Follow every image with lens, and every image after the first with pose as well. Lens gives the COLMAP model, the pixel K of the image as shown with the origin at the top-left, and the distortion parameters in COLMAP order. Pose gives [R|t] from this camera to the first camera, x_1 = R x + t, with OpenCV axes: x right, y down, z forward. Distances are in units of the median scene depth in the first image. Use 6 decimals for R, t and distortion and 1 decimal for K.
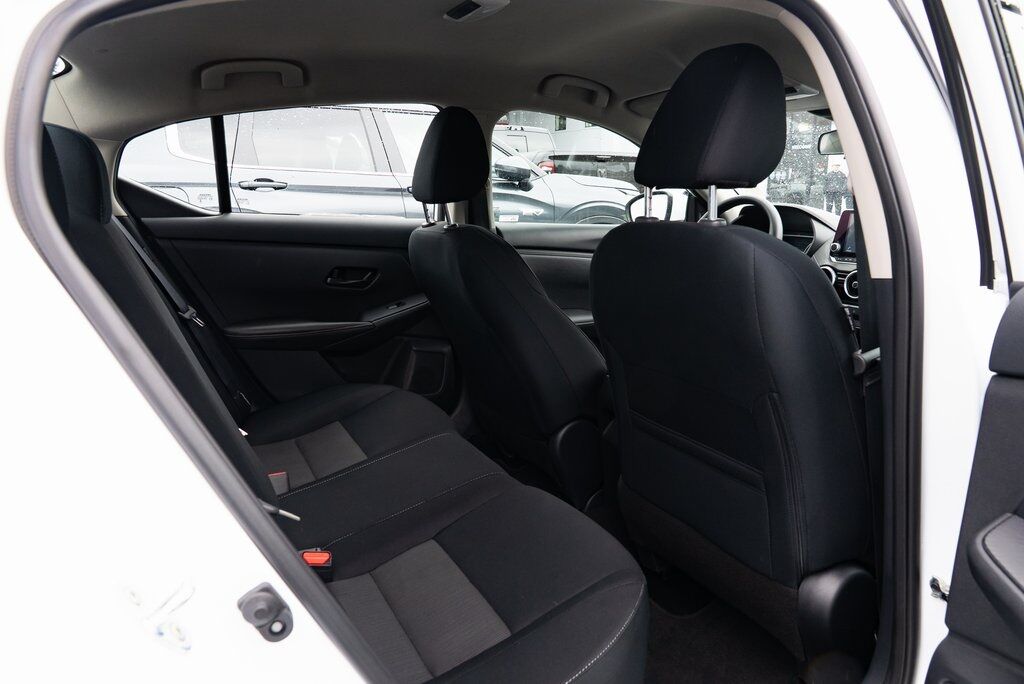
lens RADIAL K [[700.8, 0, 512.0], [0, 700.8, 342.0], [0, 0, 1]] dist [-0.033937, 0.026005]
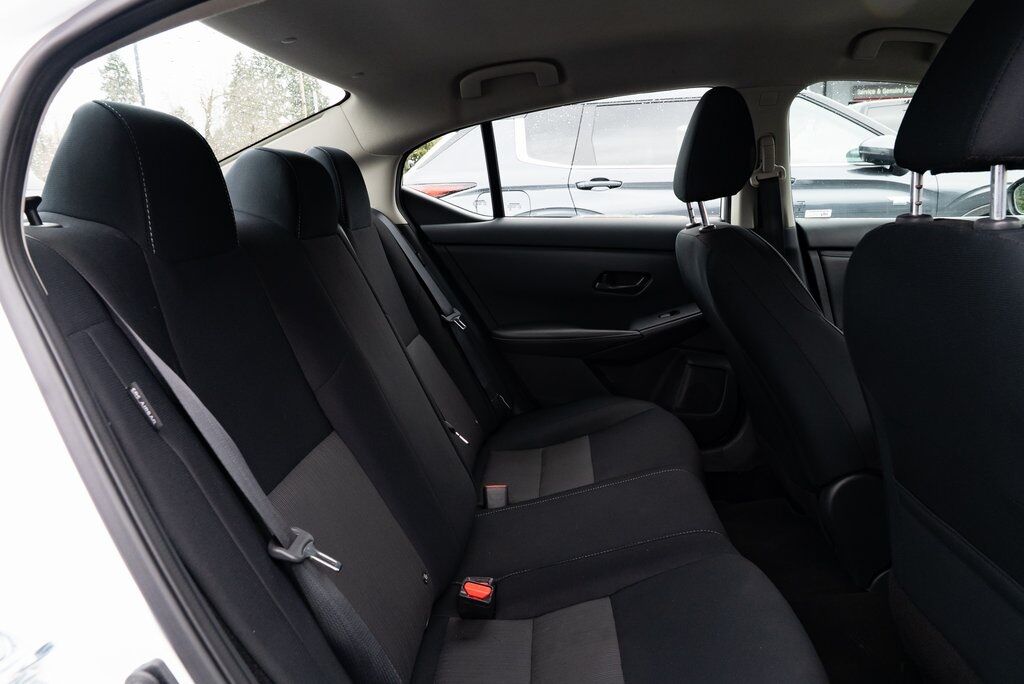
lens RADIAL K [[700.8, 0, 512.0], [0, 700.8, 342.0], [0, 0, 1]] dist [-0.033937, 0.026005]
pose [[0.865493, 0.058816, -0.497456, 0.126938], [-0.054393, 0.998246, 0.023392, -0.029722], [0.497959, 0.006812, 0.867174, 0.127316]]
